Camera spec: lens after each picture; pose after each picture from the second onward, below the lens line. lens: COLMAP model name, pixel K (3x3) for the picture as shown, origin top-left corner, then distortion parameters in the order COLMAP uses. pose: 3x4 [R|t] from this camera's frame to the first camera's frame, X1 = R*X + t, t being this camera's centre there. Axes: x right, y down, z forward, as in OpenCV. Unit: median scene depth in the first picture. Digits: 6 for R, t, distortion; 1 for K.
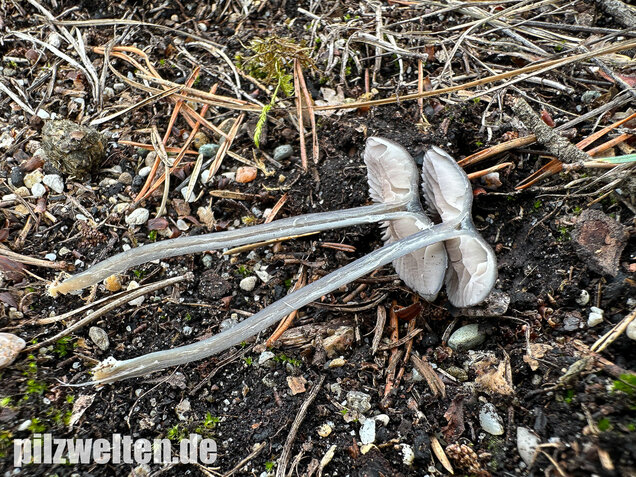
lens RADIAL K [[457.0, 0, 284.3], [0, 457.0, 305.2], [0, 0, 1]] dist [-0.017454, 0.002686]
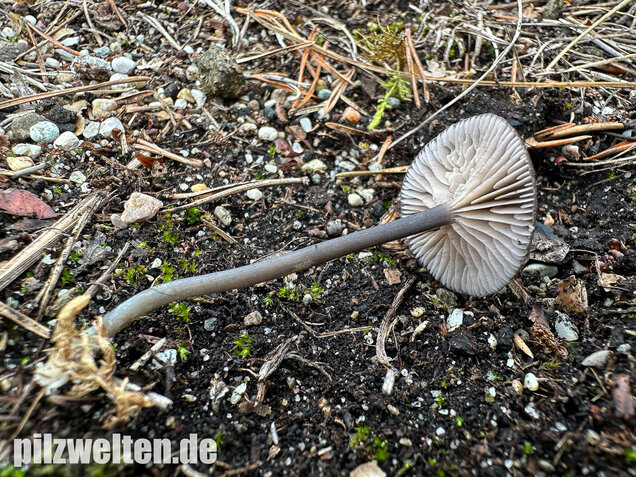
lens RADIAL K [[461.0, 0, 318.0], [0, 461.0, 238.5], [0, 0, 1]] dist [-0.015267, -0.002410]
pose [[0.987730, 0.151688, -0.037153, -0.087243], [-0.155682, 0.975187, -0.157396, 0.200290], [0.012356, 0.161249, 0.986836, -0.094311]]
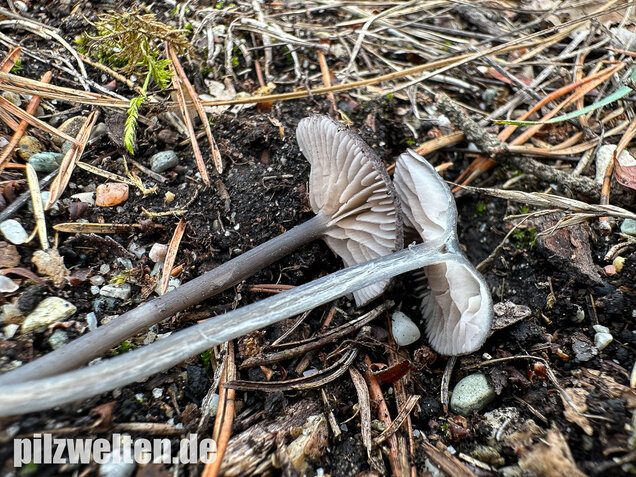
lens RADIAL K [[461.0, 0, 318.0], [0, 461.0, 238.5], [0, 0, 1]] dist [-0.015267, -0.002410]
pose [[0.923435, -0.094163, 0.372023, -0.059370], [0.153248, 0.979260, -0.132530, -0.085326], [-0.351828, 0.179394, 0.918714, 0.278365]]
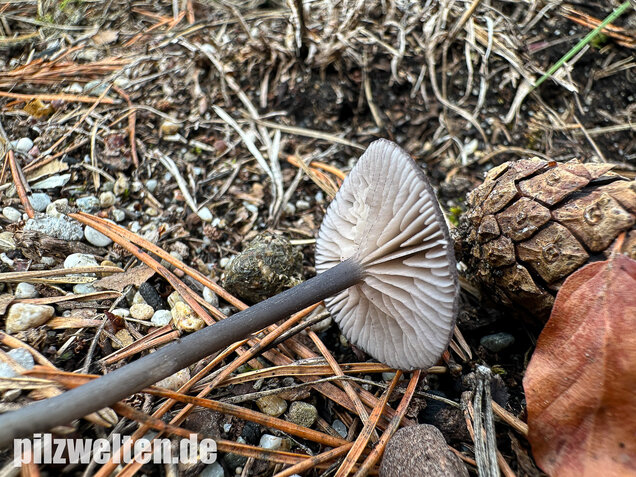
lens RADIAL K [[461.0, 0, 318.0], [0, 461.0, 238.5], [0, 0, 1]] dist [-0.015267, -0.002410]
pose [[0.942644, 0.269231, -0.197327, -0.178473], [-0.320695, 0.894467, -0.311582, -0.201652], [0.092615, 0.356993, 0.929505, 0.286939]]
